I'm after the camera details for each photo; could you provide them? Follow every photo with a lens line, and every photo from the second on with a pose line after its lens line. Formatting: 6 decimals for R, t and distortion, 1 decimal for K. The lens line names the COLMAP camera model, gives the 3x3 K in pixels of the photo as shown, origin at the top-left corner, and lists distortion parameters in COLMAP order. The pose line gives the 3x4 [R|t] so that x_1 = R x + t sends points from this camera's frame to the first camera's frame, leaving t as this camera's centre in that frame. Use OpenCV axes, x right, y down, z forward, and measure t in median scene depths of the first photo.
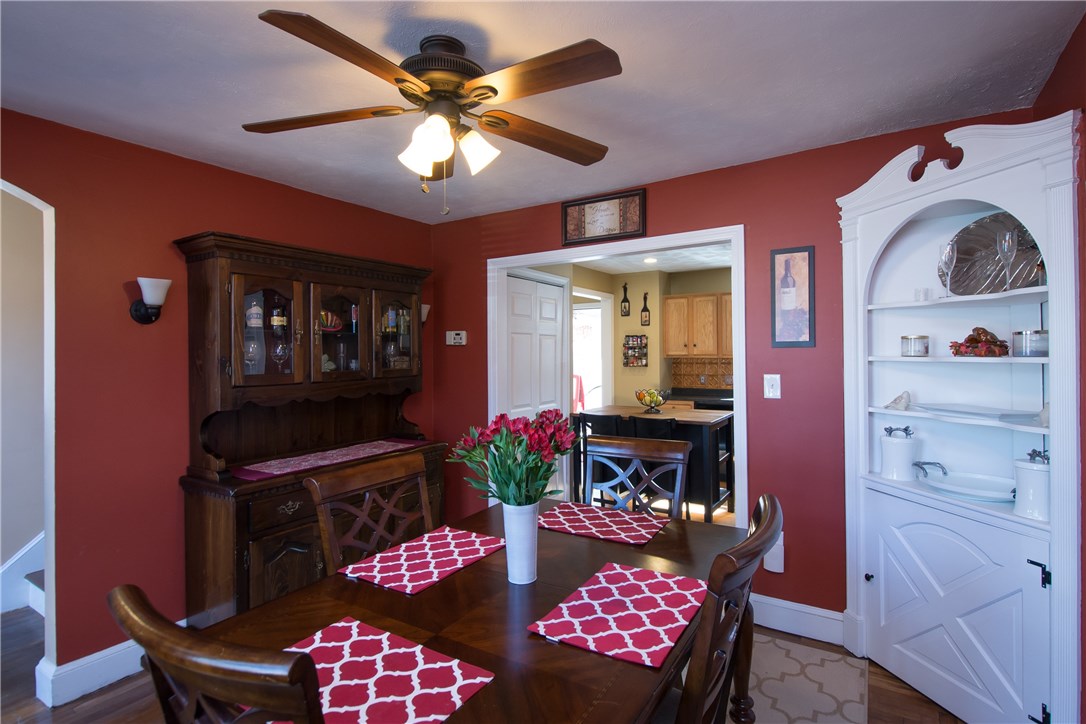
lens RADIAL K [[531.3, 0, 544.8], [0, 531.3, 352.5], [0, 0, 1]] dist [0.001990, 0.000401]
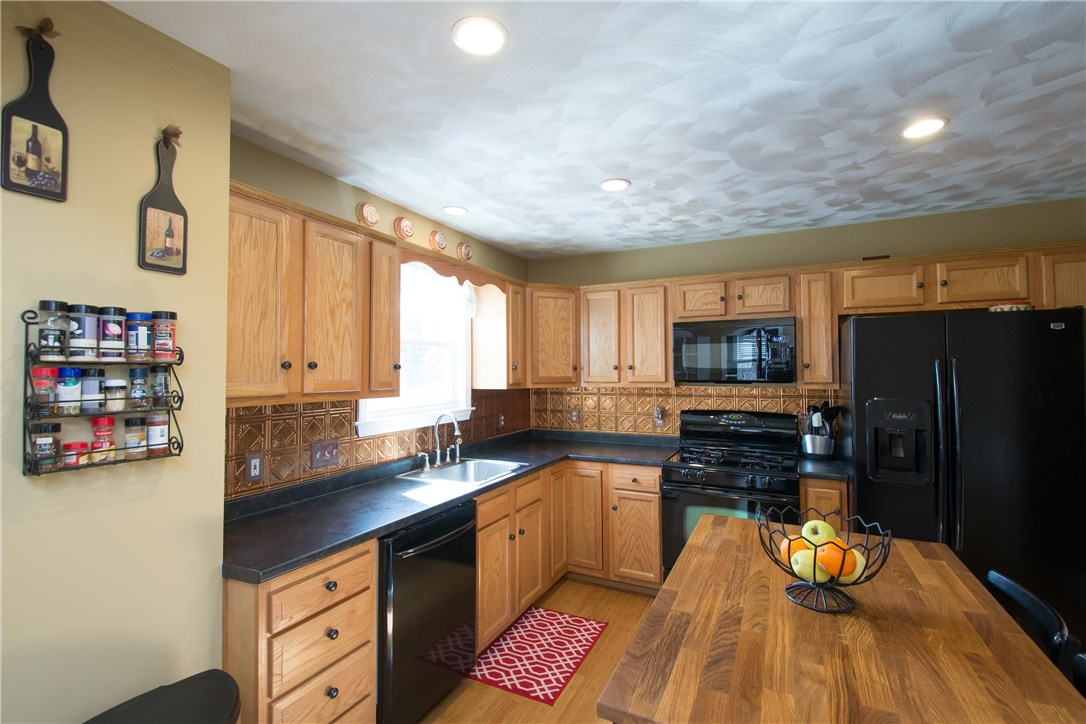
lens RADIAL K [[485.2, 0, 543.0], [0, 485.2, 362.0], [0, 0, 1]] dist [-0.005033, -0.001393]
pose [[-0.100778, 0.028029, 0.994514, -0.027924], [0.005013, 0.999605, -0.027665, -0.006272], [-0.994896, 0.002197, -0.100879, 0.858770]]
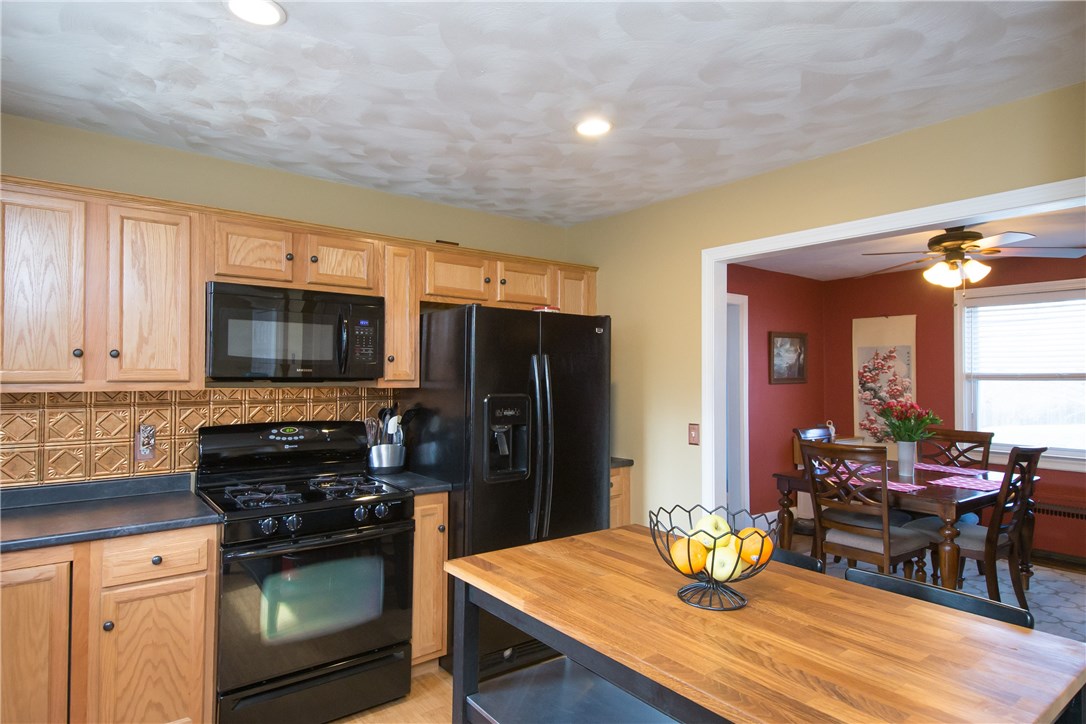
lens RADIAL K [[615.3, 0, 540.8], [0, 615.3, 371.7], [0, 0, 1]] dist [0.043266, -0.000673]
pose [[-0.940207, 0.006051, 0.340550, 0.131274], [0.002995, 0.999950, -0.009499, 0.000122], [-0.340590, -0.007911, -0.940179, 0.967217]]
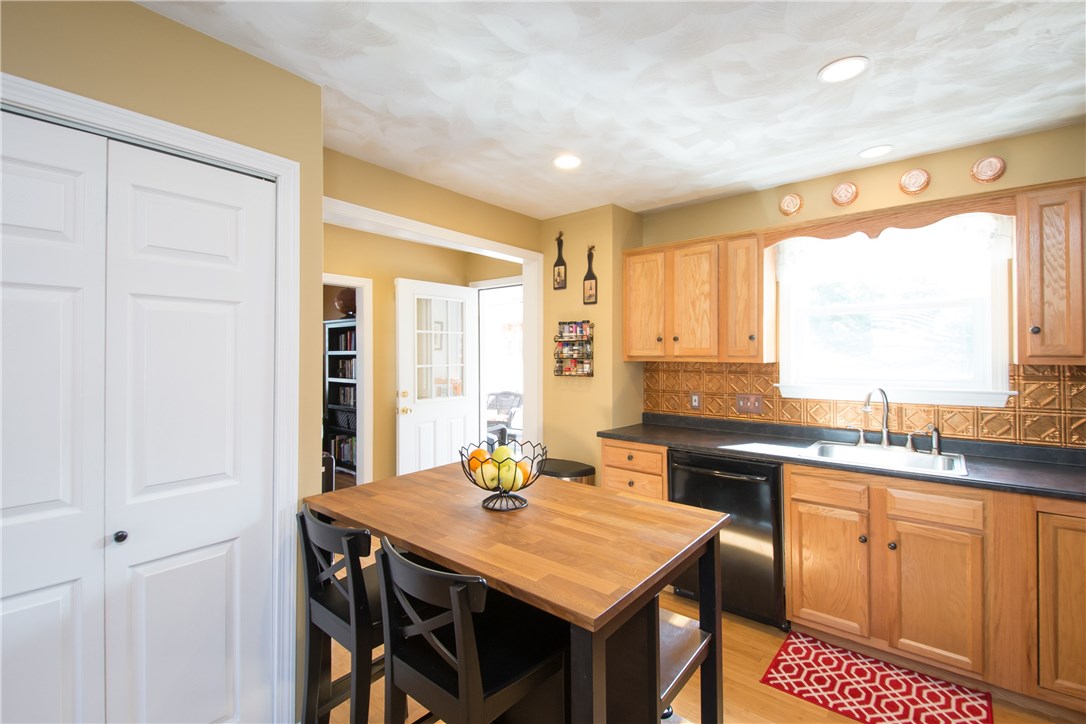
lens RADIAL K [[469.7, 0, 533.5], [0, 469.7, 356.3], [0, 0, 1]] dist [-0.001265, -0.000331]
pose [[0.990352, 0.006161, -0.138436, 0.198630], [-0.005146, 0.999957, 0.007685, 0.001313], [0.138477, -0.006898, 0.990342, 0.492838]]
